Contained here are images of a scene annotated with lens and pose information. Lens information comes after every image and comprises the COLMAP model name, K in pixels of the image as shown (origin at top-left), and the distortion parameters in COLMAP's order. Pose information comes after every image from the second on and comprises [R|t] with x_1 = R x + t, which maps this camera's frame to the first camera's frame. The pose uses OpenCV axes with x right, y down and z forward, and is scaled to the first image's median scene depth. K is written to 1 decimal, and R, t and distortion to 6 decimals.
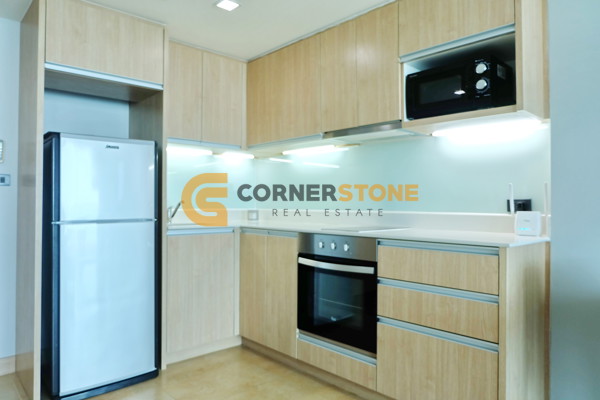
lens RADIAL K [[419.0, 0, 301.5], [0, 419.0, 197.4], [0, 0, 1]] dist [-0.055295, 0.048959]
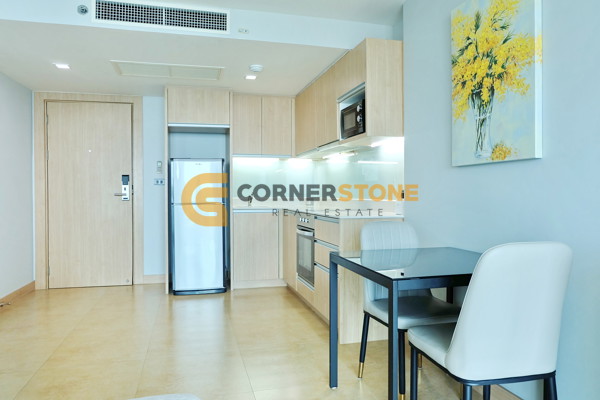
lens RADIAL K [[431.0, 0, 296.7], [0, 431.0, 197.9], [0, 0, 1]] dist [-0.031557, 0.001509]
pose [[0.874432, -0.002935, -0.485140, 0.939963], [0.016924, 0.999558, 0.024458, -0.010319], [0.484853, -0.029597, 0.874095, -0.520198]]
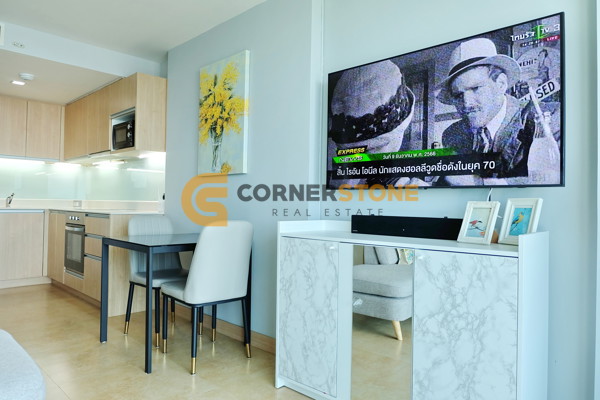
lens RADIAL K [[419.0, 0, 319.1], [0, 419.0, 192.8], [0, 0, 1]] dist [-0.055295, 0.048959]
pose [[0.997577, 0.007152, 0.069197, 1.101565], [-0.006661, 0.999951, -0.007332, 0.013324], [-0.069246, 0.006853, 0.997576, -0.941830]]
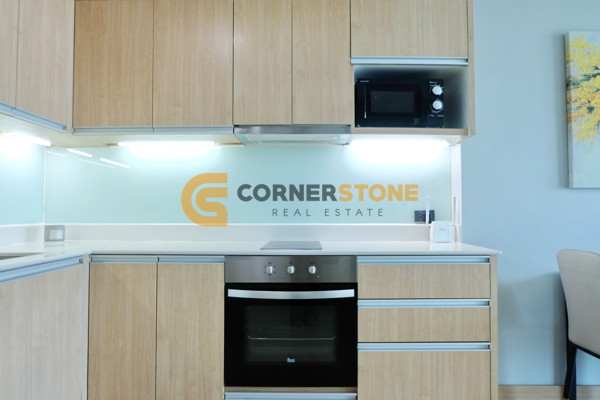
lens RADIAL K [[419.0, 0, 302.8], [0, 419.0, 197.8], [0, 0, 1]] dist [-0.055295, 0.048959]
pose [[0.683403, 0.017941, 0.729821, -0.543081], [-0.008725, 0.999827, -0.016409, -0.009364], [-0.729990, 0.004846, 0.683441, 0.473765]]
